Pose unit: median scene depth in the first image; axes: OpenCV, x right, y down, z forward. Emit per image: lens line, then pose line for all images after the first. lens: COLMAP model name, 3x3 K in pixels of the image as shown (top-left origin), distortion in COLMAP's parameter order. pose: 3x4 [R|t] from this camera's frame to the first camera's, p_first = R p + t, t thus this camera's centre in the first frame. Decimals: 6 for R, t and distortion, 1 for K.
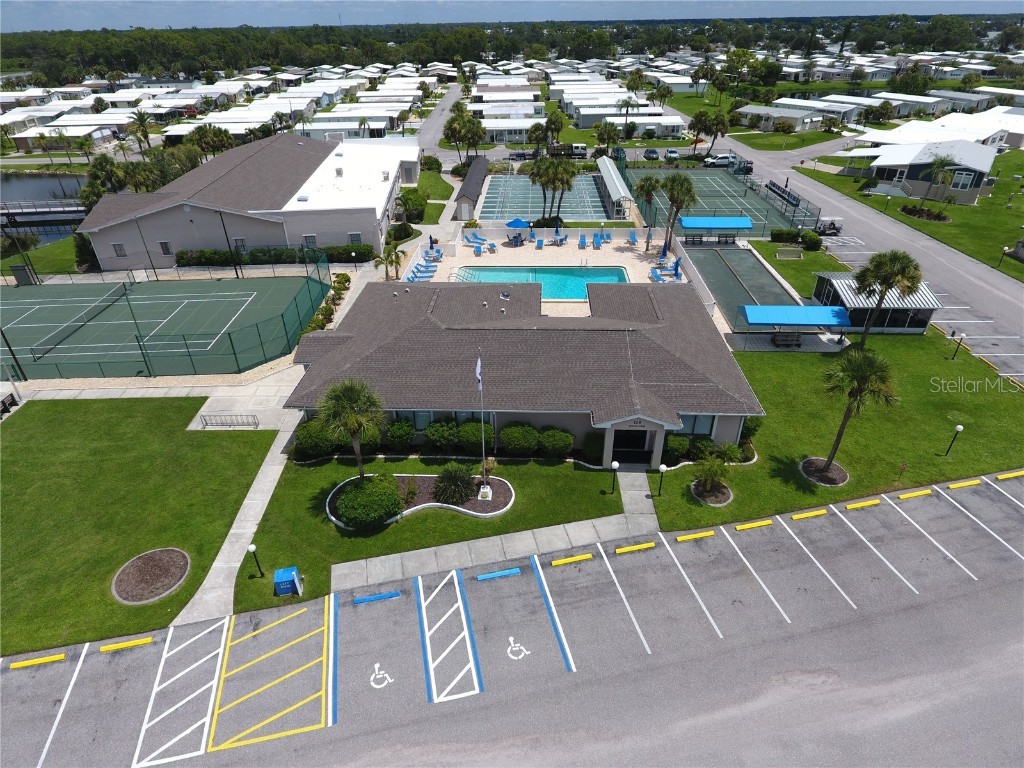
lens RADIAL K [[592.2, 0, 512.0], [0, 592.2, 384.0], [0, 0, 1]] dist [-0.006441, 0.000023]
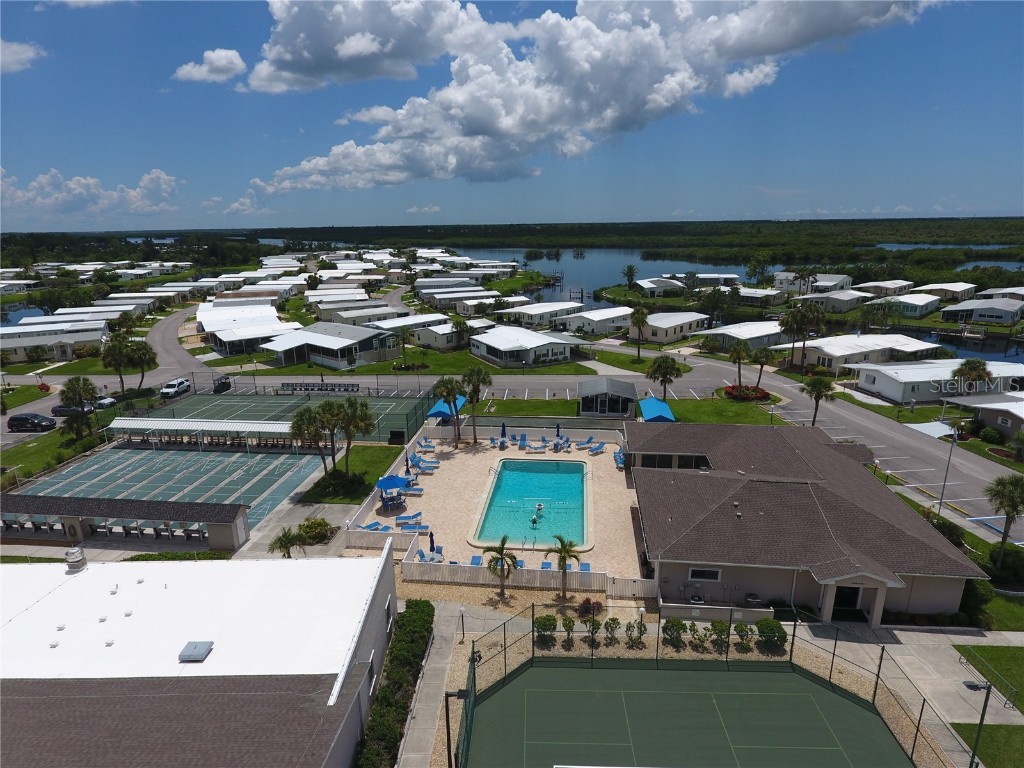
lens RADIAL K [[592.2, 0, 512.0], [0, 592.2, 384.0], [0, 0, 1]] dist [-0.006441, 0.000023]
pose [[0.082812, -0.244729, 0.966049, -0.684526], [0.555905, 0.815890, 0.159036, -0.409437], [-0.827110, 0.523861, 0.203612, 0.650916]]
